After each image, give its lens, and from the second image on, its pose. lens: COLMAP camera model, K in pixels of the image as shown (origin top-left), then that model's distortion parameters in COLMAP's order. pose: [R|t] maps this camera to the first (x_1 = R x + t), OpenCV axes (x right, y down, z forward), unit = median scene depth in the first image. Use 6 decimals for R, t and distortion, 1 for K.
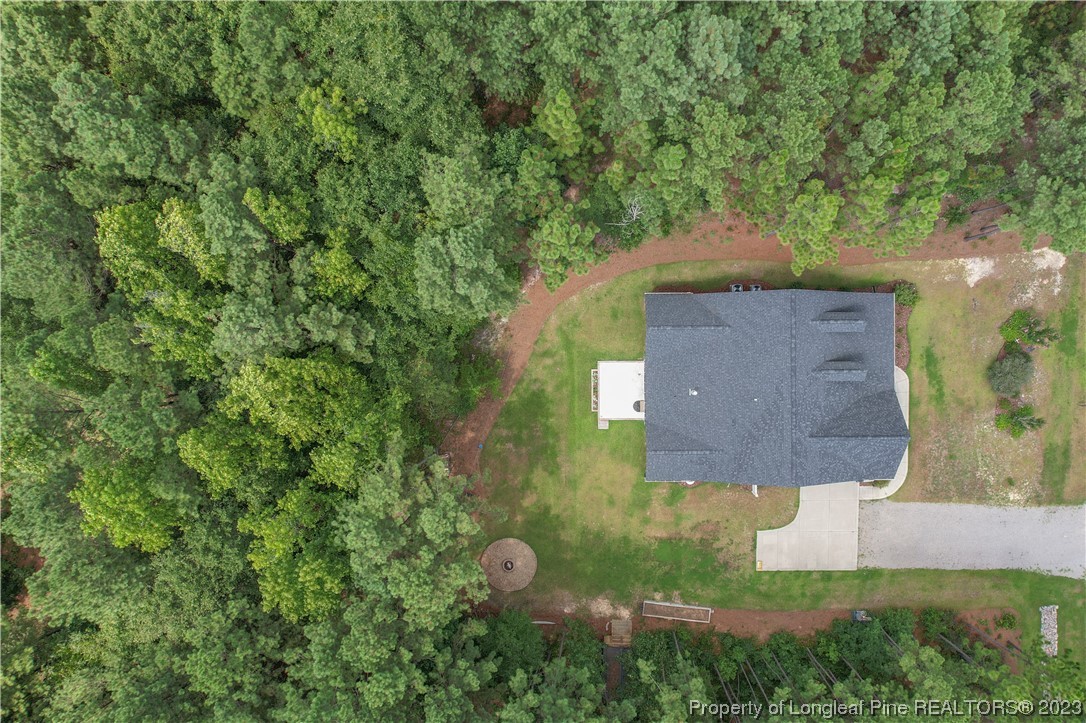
lens RADIAL K [[787.4, 0, 576.6], [0, 787.4, 354.1], [0, 0, 1]] dist [-0.044587, 0.005482]
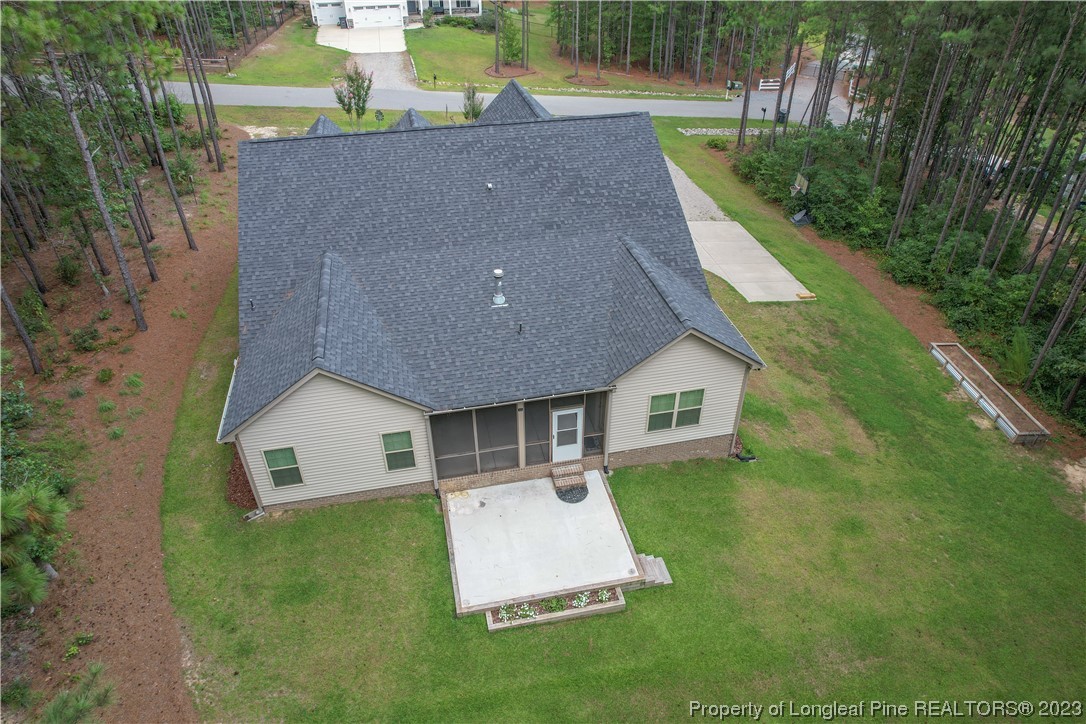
lens RADIAL K [[690.5, 0, 550.6], [0, 690.5, 363.3], [0, 0, 1]] dist [-0.037832, 0.018225]
pose [[-0.214082, -0.553977, 0.804536, -0.136998], [0.976806, -0.125143, 0.173753, 0.010230], [0.004427, 0.823072, 0.567919, 0.776680]]
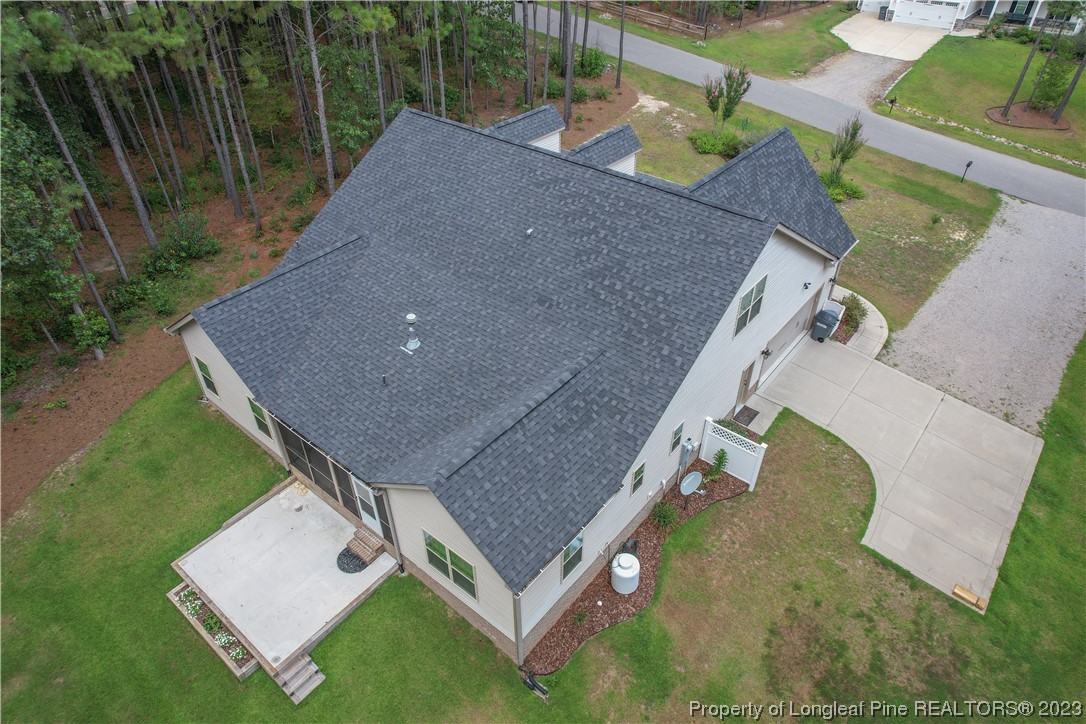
lens RADIAL K [[690.5, 0, 544.8], [0, 690.5, 369.5], [0, 0, 1]] dist [-0.037832, 0.018225]
pose [[0.638098, -0.469705, 0.610089, -0.009190], [0.769877, 0.400496, -0.496882, 0.239502], [-0.010951, 0.786753, 0.617171, 0.758885]]
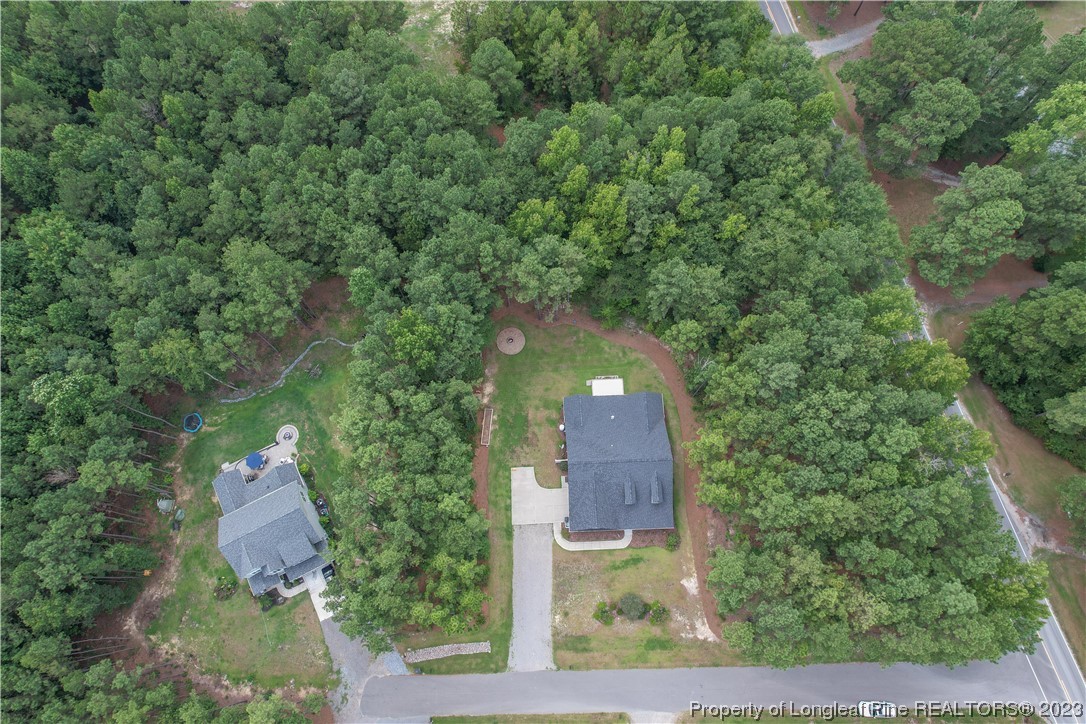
lens RADIAL K [[690.5, 0, 548.6], [0, 690.5, 357.5], [0, 0, 1]] dist [-0.037832, 0.018225]
pose [[0.028800, 0.946102, -0.322585, 0.508585], [-0.999552, 0.029894, -0.001562, 0.187694], [0.008165, 0.322486, 0.946539, -0.582769]]
